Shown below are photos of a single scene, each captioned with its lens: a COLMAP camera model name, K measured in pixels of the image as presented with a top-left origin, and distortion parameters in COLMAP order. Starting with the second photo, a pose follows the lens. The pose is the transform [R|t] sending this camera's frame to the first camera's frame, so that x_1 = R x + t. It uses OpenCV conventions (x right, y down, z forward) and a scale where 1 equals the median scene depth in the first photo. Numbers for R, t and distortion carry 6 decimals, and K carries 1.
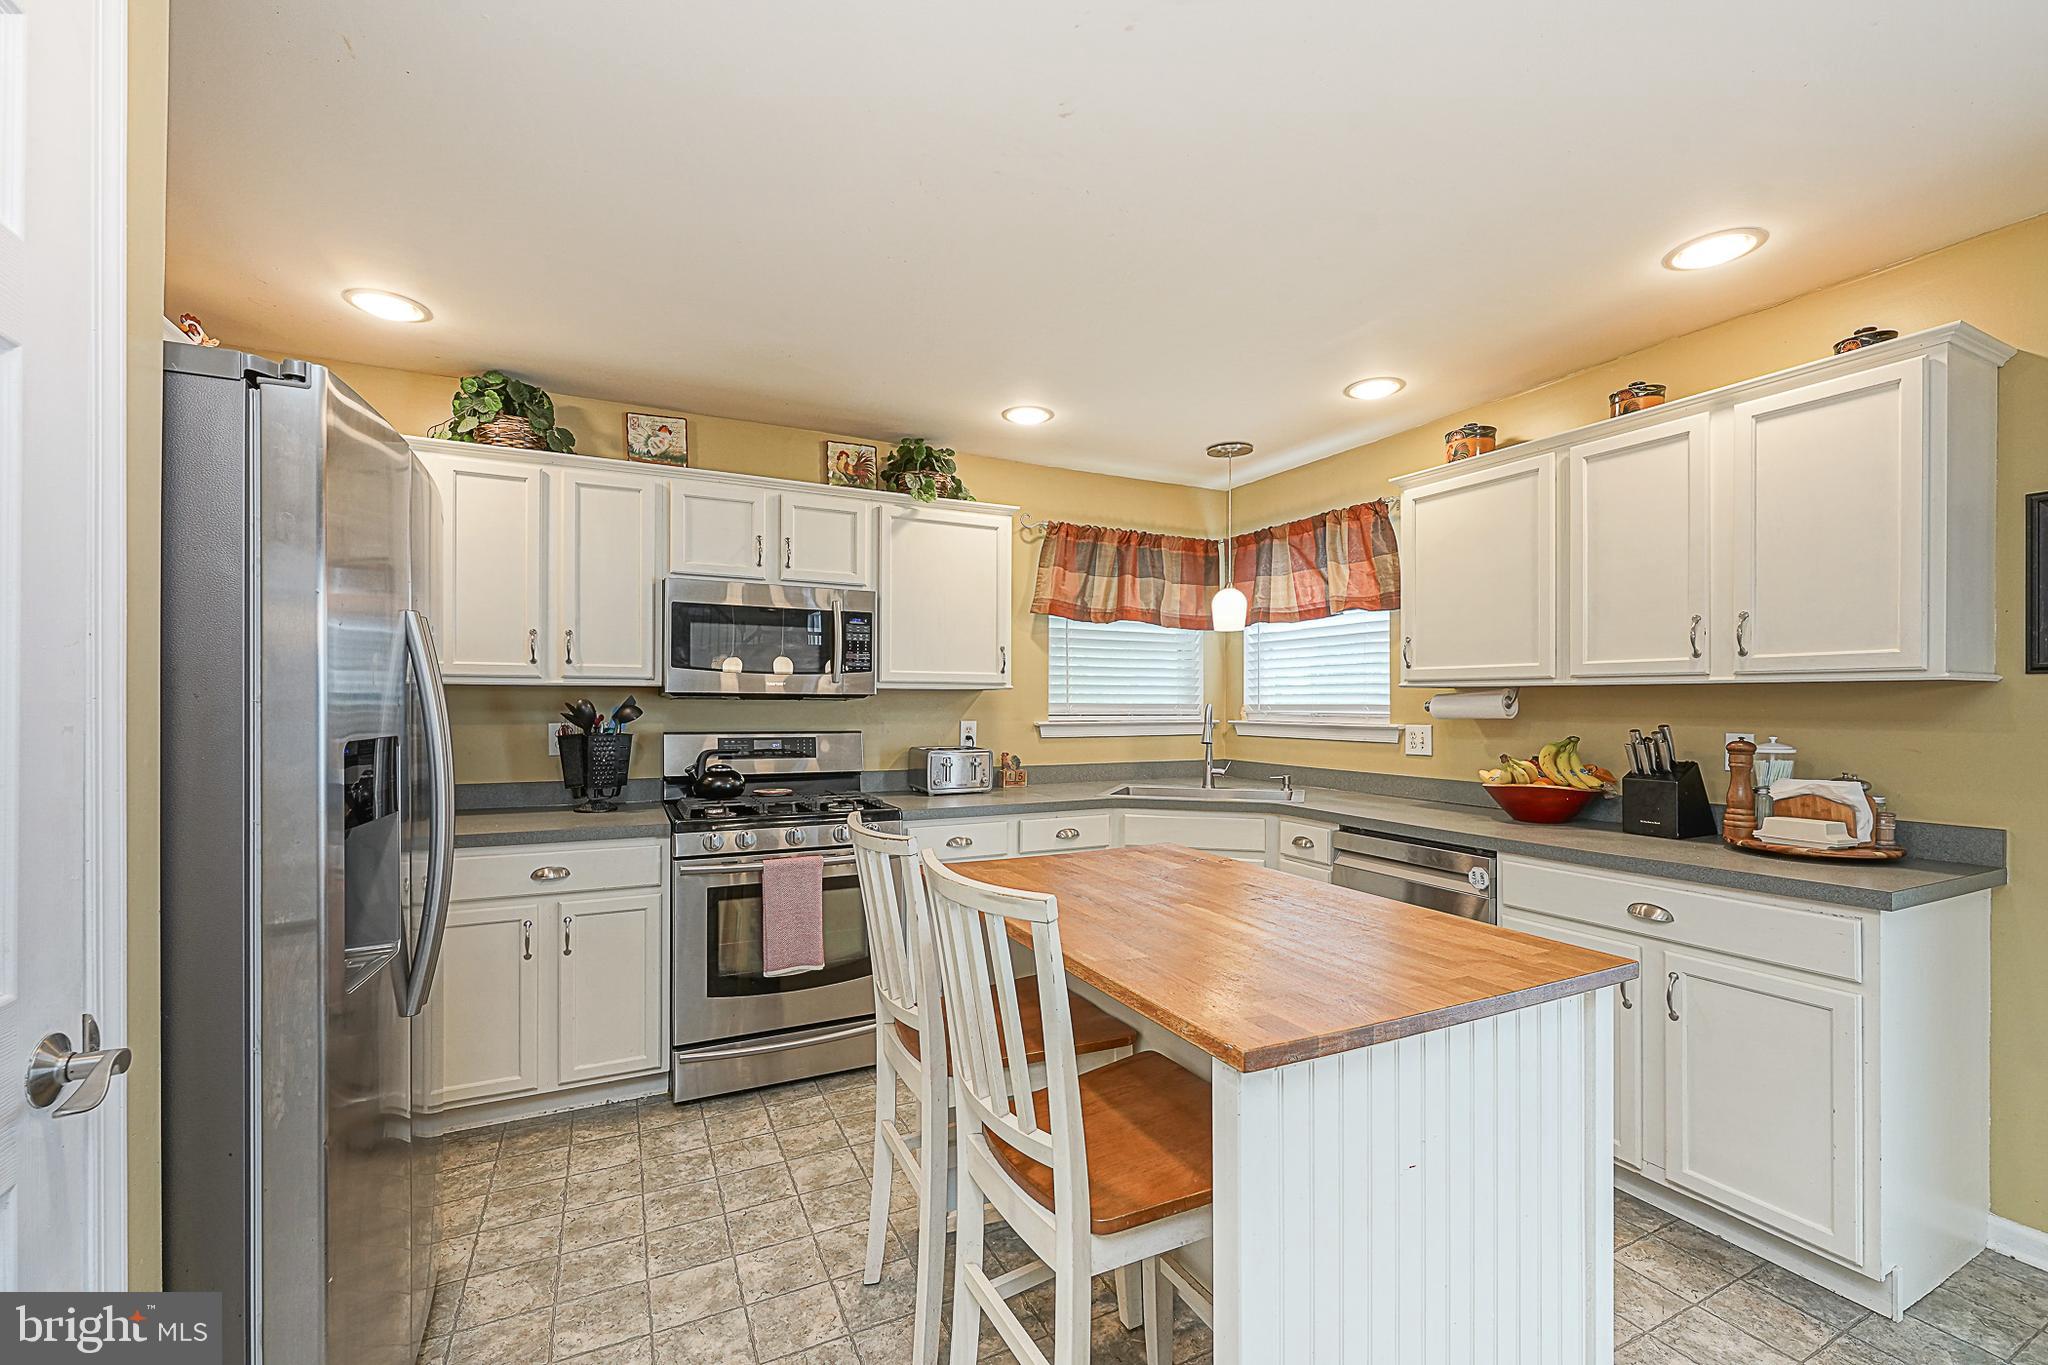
lens RADIAL K [[838.3, 0, 1036.5], [0, 838.3, 711.5], [0, 0, 1]] dist [-0.003492, 0.000562]
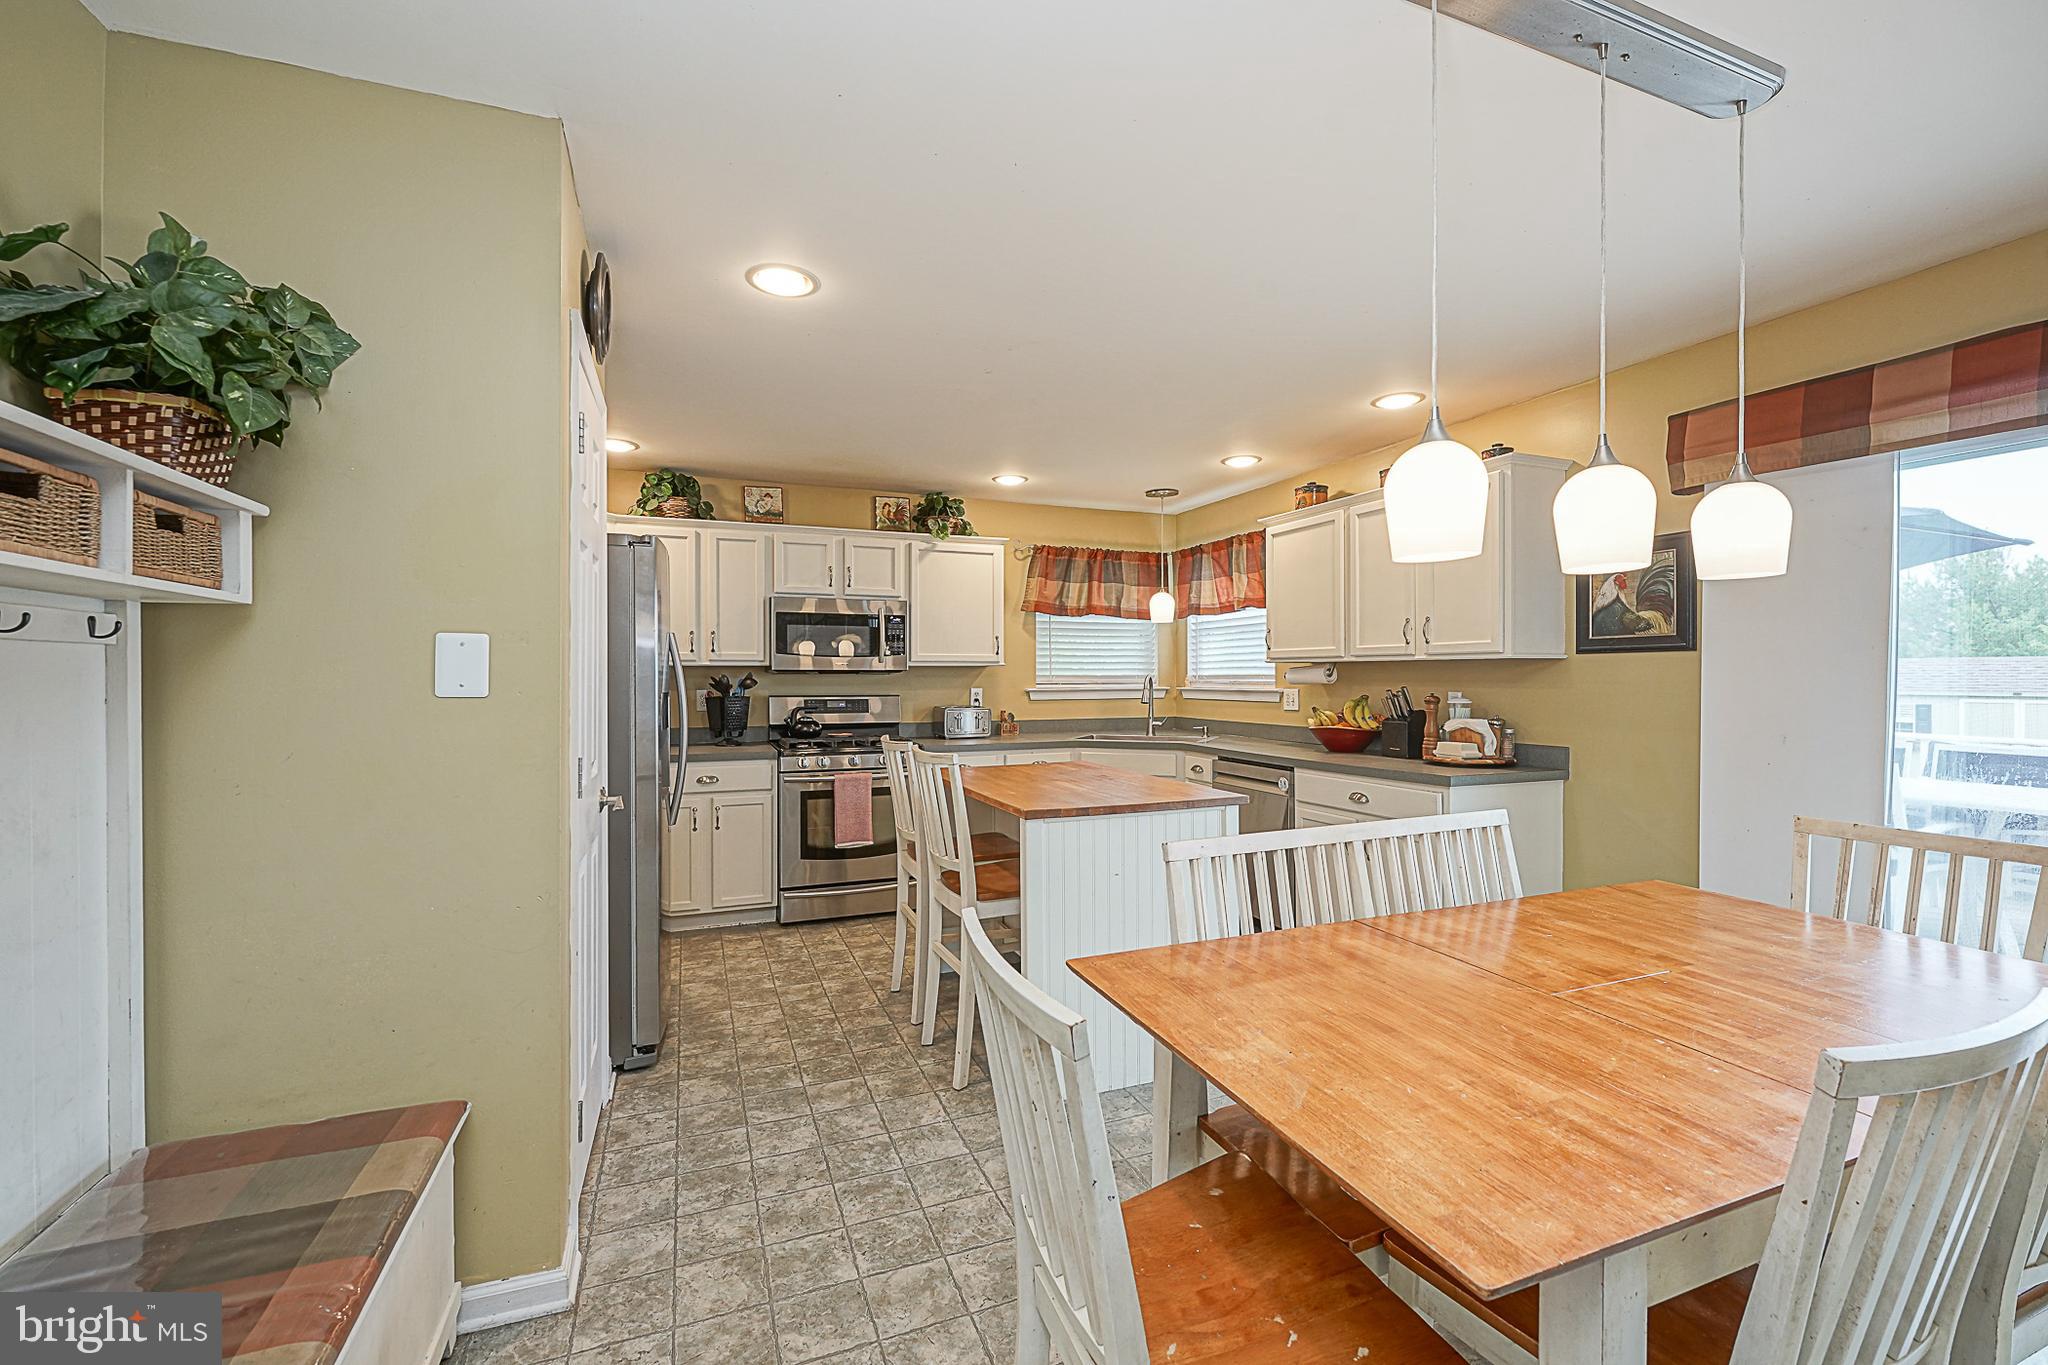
lens RADIAL K [[838.3, 0, 1064.5], [0, 838.3, 675.5], [0, 0, 1]] dist [-0.003492, 0.000562]
pose [[0.999256, -0.006003, -0.038096, 0.142016], [0.005648, 0.999940, -0.009409, 0.004922], [0.038150, 0.009187, 0.999230, -0.474401]]
